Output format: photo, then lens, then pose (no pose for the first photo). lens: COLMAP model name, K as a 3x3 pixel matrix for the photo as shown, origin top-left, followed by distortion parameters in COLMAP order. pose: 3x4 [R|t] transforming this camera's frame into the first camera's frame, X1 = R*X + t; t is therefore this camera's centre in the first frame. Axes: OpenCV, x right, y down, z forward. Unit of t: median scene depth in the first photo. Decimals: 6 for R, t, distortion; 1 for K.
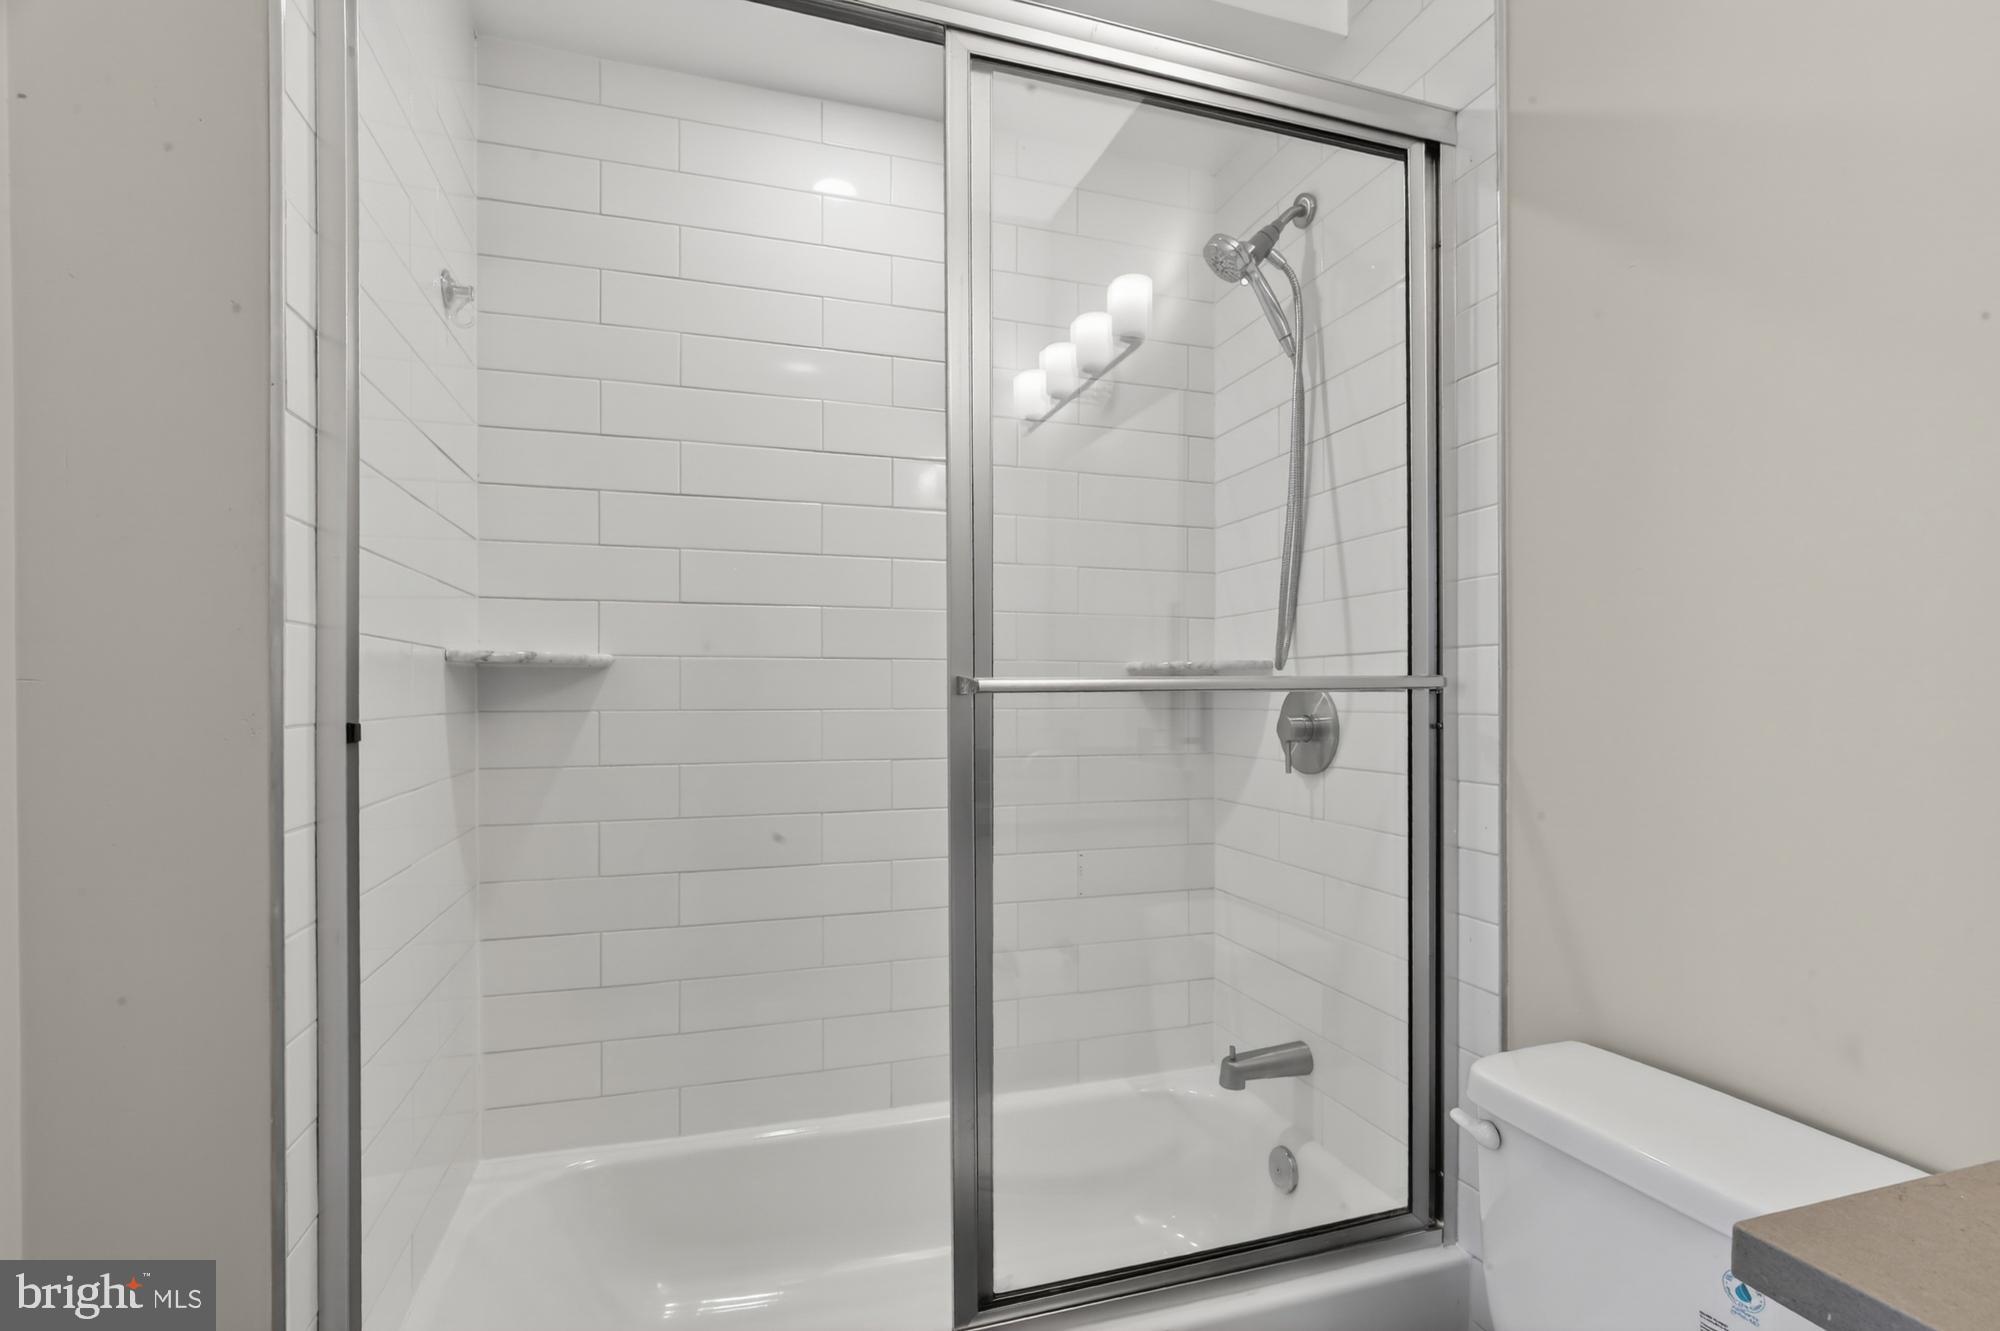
lens RADIAL K [[942.5, 0, 1001.9], [0, 942.5, 694.5], [0, 0, 1]] dist [0.001455, 0.000600]
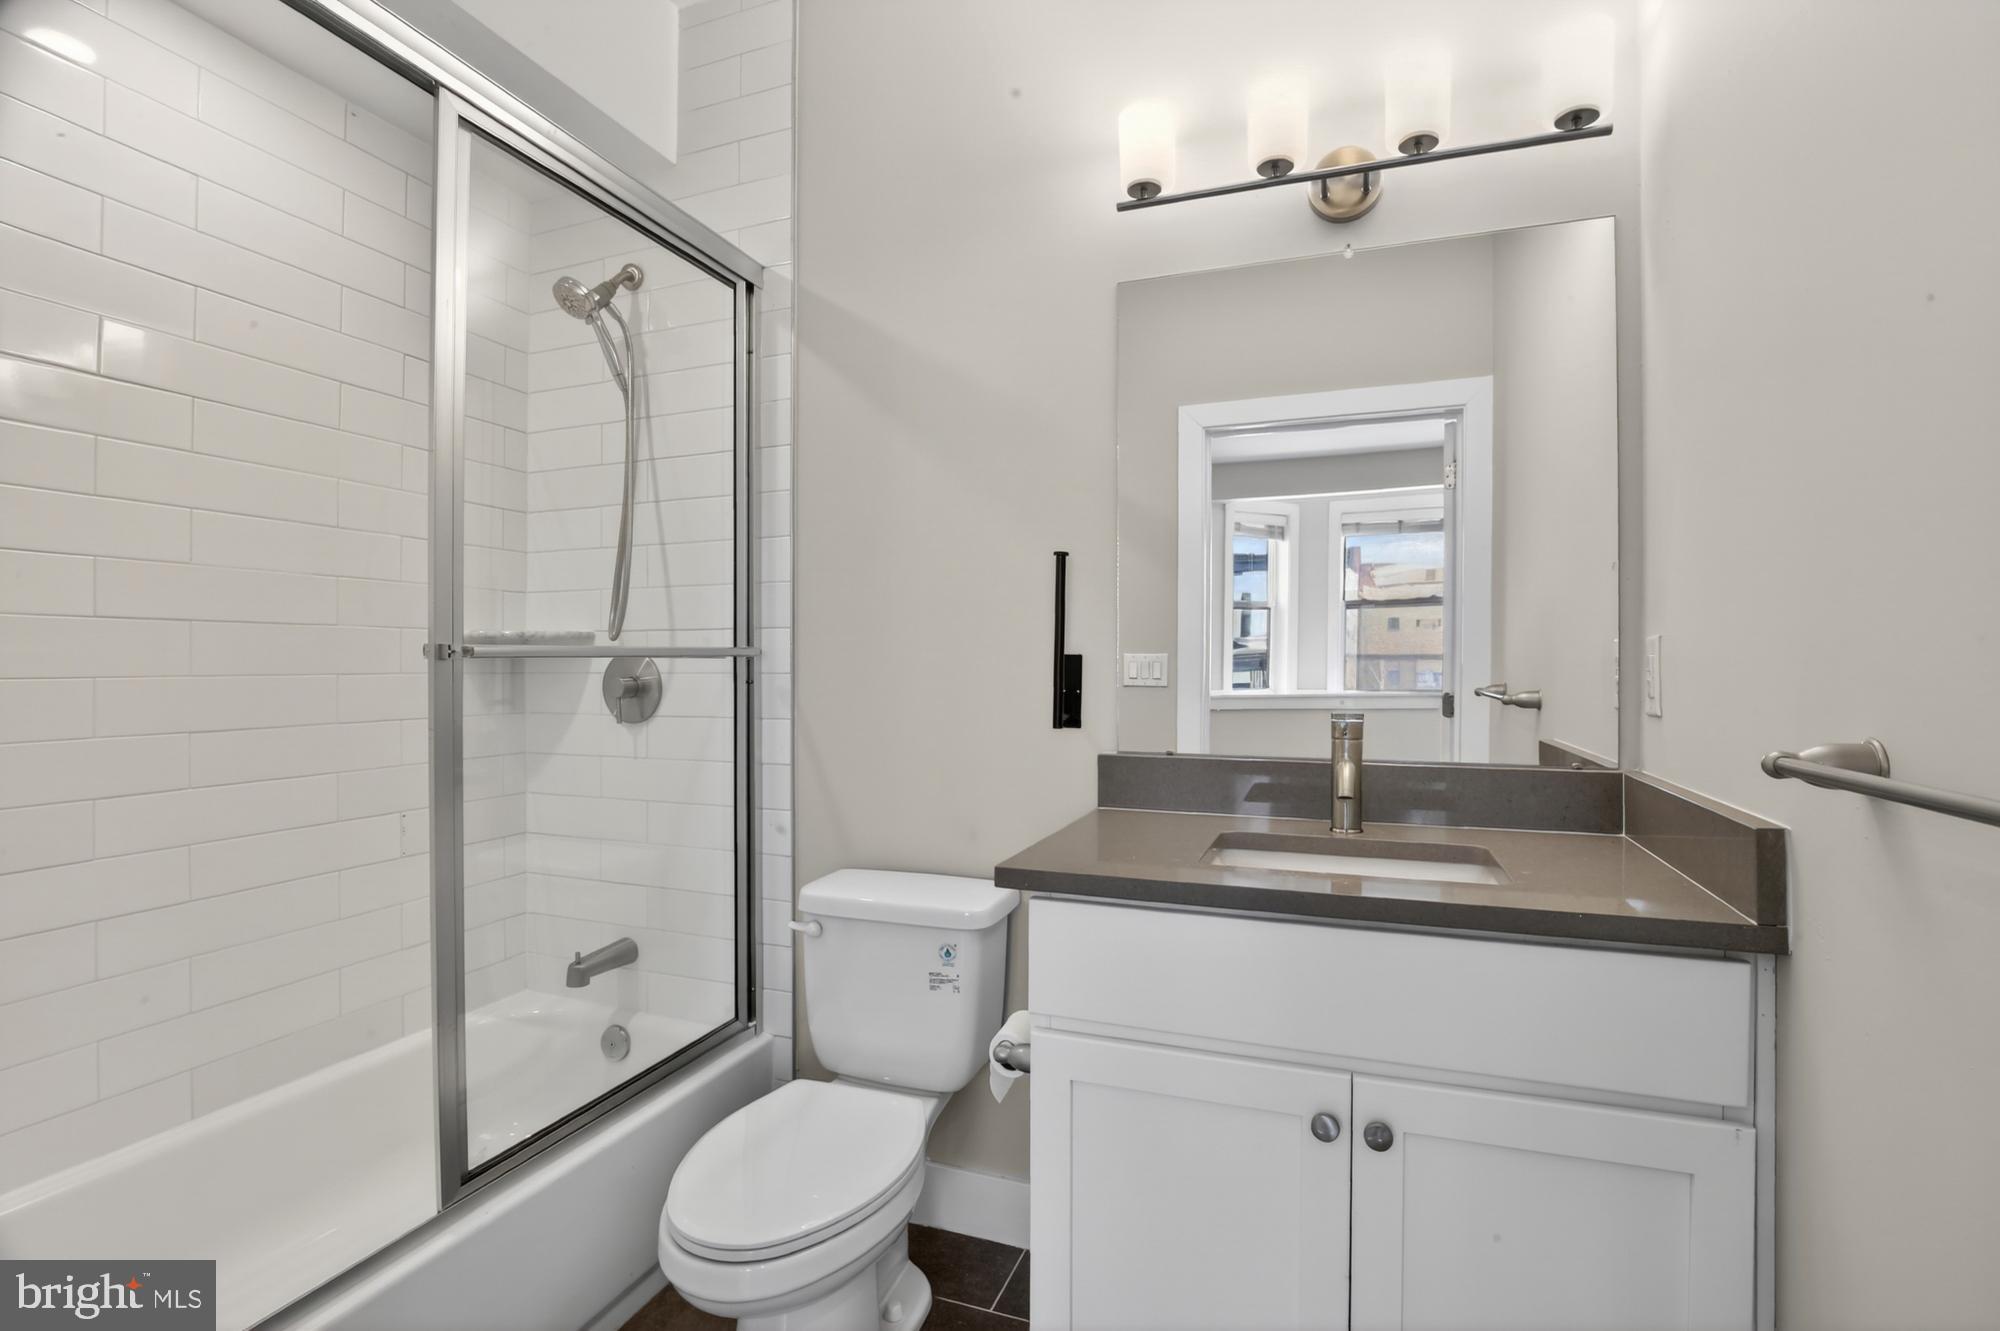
lens RADIAL K [[942.5, 0, 999.1], [0, 942.5, 658.4], [0, 0, 1]] dist [0.001455, 0.000600]
pose [[0.615941, -0.007459, 0.787757, -0.381794], [0.003125, 0.999970, 0.007026, -0.010130], [-0.787786, -0.001866, 0.615946, -0.169860]]
